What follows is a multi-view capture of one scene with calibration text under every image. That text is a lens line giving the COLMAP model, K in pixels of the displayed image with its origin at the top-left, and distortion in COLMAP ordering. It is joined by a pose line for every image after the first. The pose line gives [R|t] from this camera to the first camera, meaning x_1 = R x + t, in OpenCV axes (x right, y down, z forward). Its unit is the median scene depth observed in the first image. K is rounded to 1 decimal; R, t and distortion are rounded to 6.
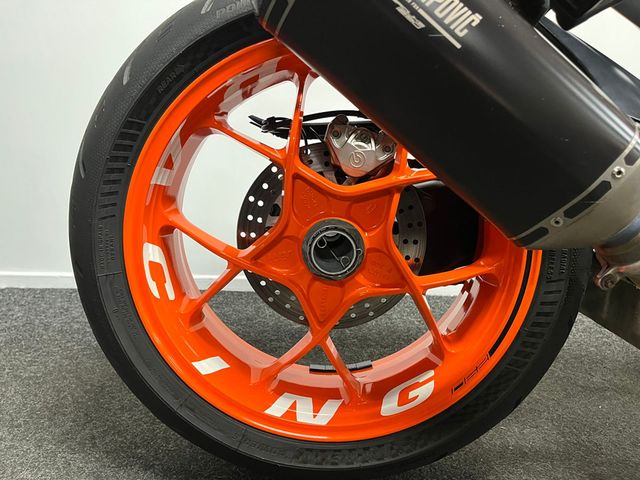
lens RADIAL K [[496.1, 0, 319.3], [0, 496.1, 242.3], [0, 0, 1]] dist [0.039853, -0.012070]
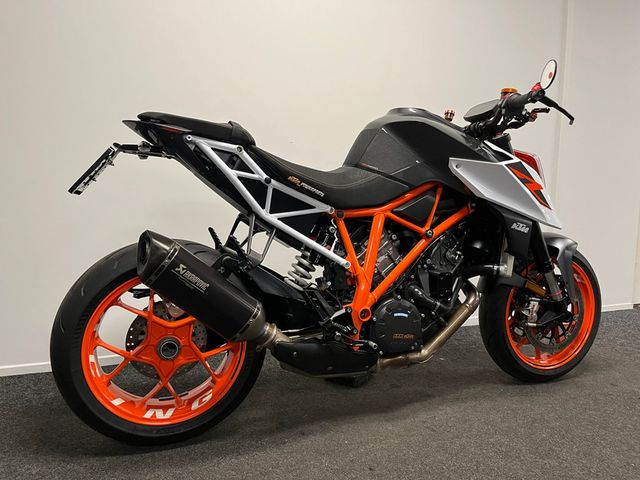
lens RADIAL K [[496.1, 0, 321.2], [0, 496.1, 244.0], [0, 0, 1]] dist [0.039853, -0.012070]
pose [[0.935243, -0.053063, 0.350008, -0.108309], [0.083385, 0.993904, -0.072127, -0.265242], [-0.344047, 0.096641, 0.933966, -1.741955]]
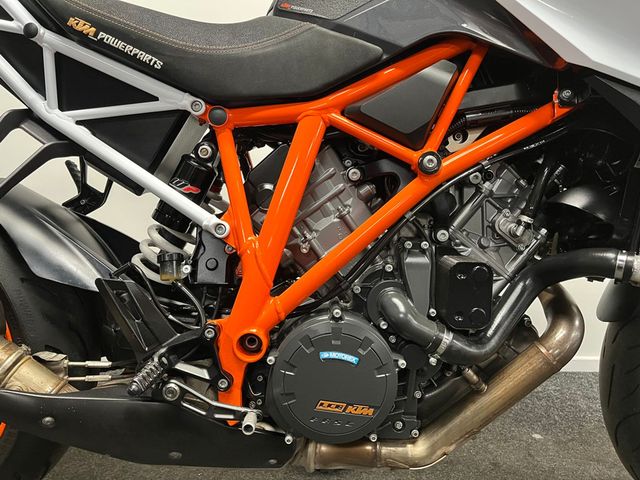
lens RADIAL K [[496.1, 0, 323.2], [0, 496.1, 237.6], [0, 0, 1]] dist [0.039853, -0.012070]
pose [[0.999878, -0.005734, 0.014559, 1.220976], [0.006935, 0.996454, -0.083852, -0.212224], [-0.014027, 0.083942, 0.996372, -0.415343]]
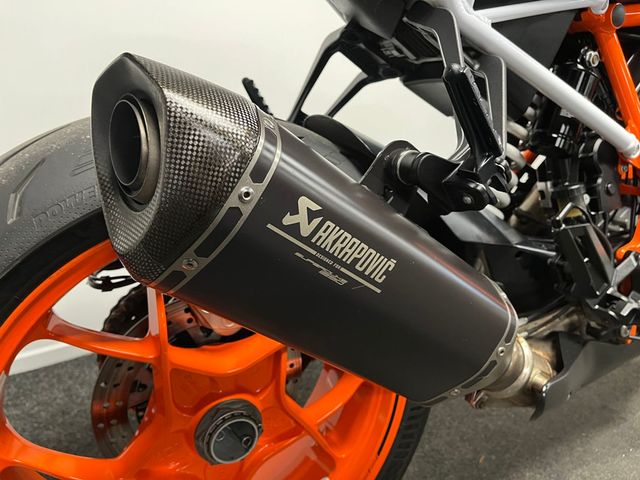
lens RADIAL K [[496.1, 0, 320.4], [0, 496.1, 234.8], [0, 0, 1]] dist [0.039853, -0.012070]
pose [[0.873422, -0.210012, 0.439351, -0.145832], [0.150767, 0.974515, 0.166102, -0.439242], [-0.463037, -0.078837, 0.882826, 0.132036]]
